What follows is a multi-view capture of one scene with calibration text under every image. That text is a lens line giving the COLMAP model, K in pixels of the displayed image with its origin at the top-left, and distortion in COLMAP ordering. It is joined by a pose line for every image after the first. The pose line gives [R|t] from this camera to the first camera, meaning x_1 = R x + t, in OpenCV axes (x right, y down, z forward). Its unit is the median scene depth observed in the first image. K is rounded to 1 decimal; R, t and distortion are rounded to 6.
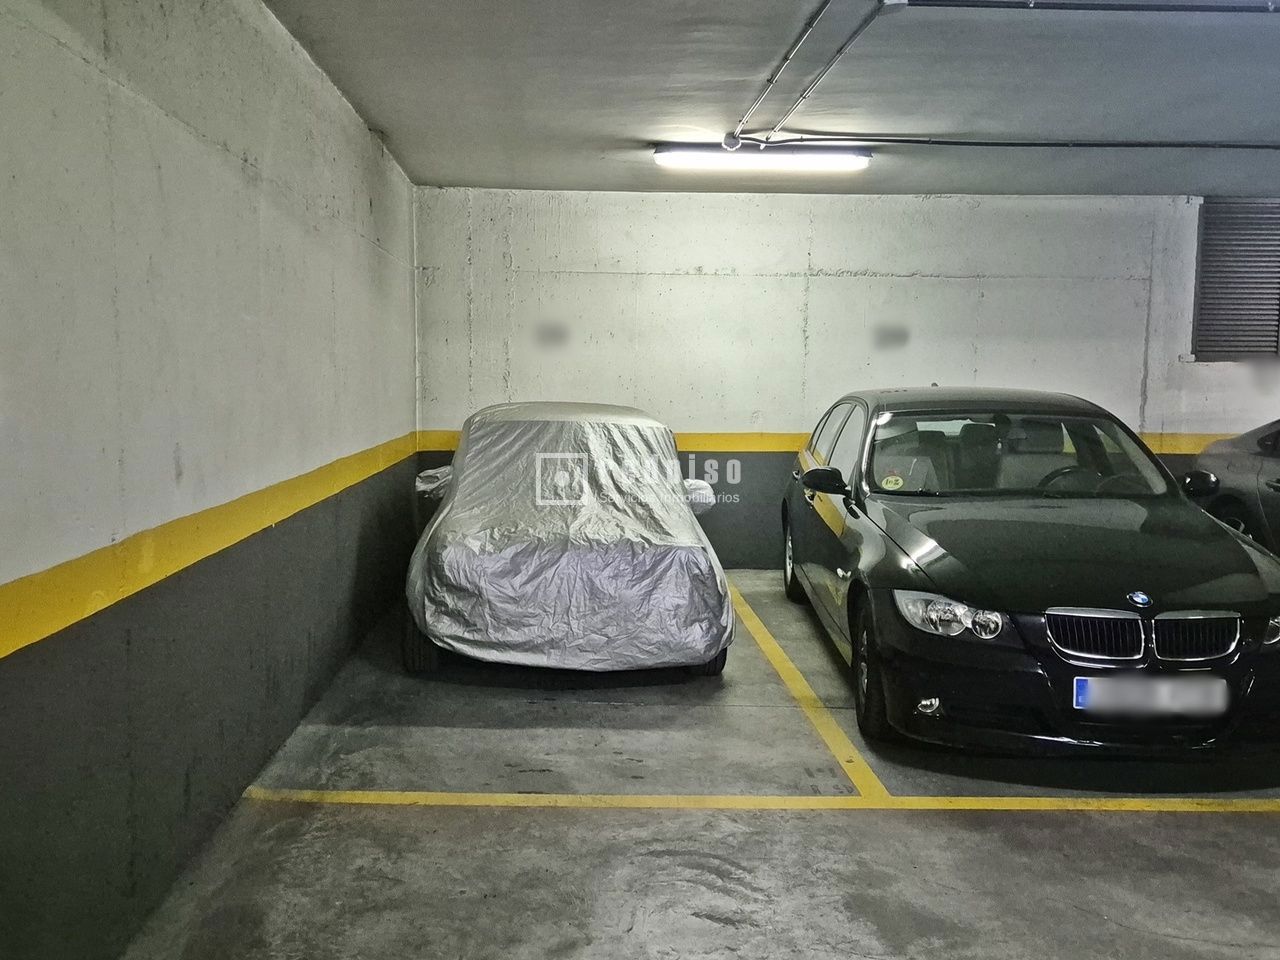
lens RADIAL K [[1057.3, 0, 640.0], [0, 1057.3, 480.0], [0, 0, 1]] dist [0.105763, -0.119335]
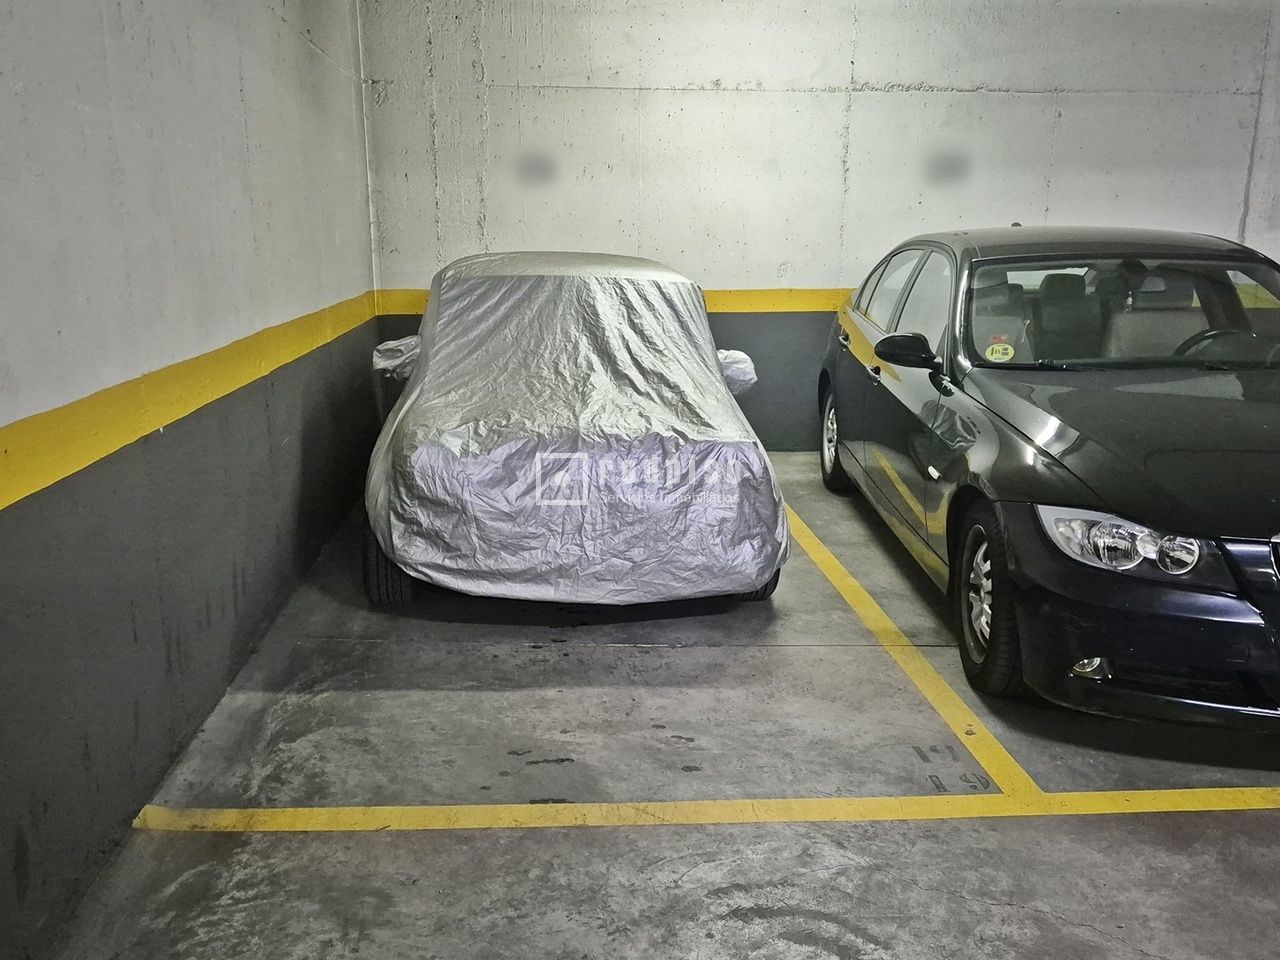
lens RADIAL K [[1057.3, 0, 640.0], [0, 1057.3, 480.0], [0, 0, 1]] dist [0.105763, -0.119335]
pose [[0.999591, -0.013704, 0.025109, -0.043972], [0.010295, 0.991302, 0.131201, -0.010737], [-0.026689, -0.130889, 0.991038, 0.251404]]
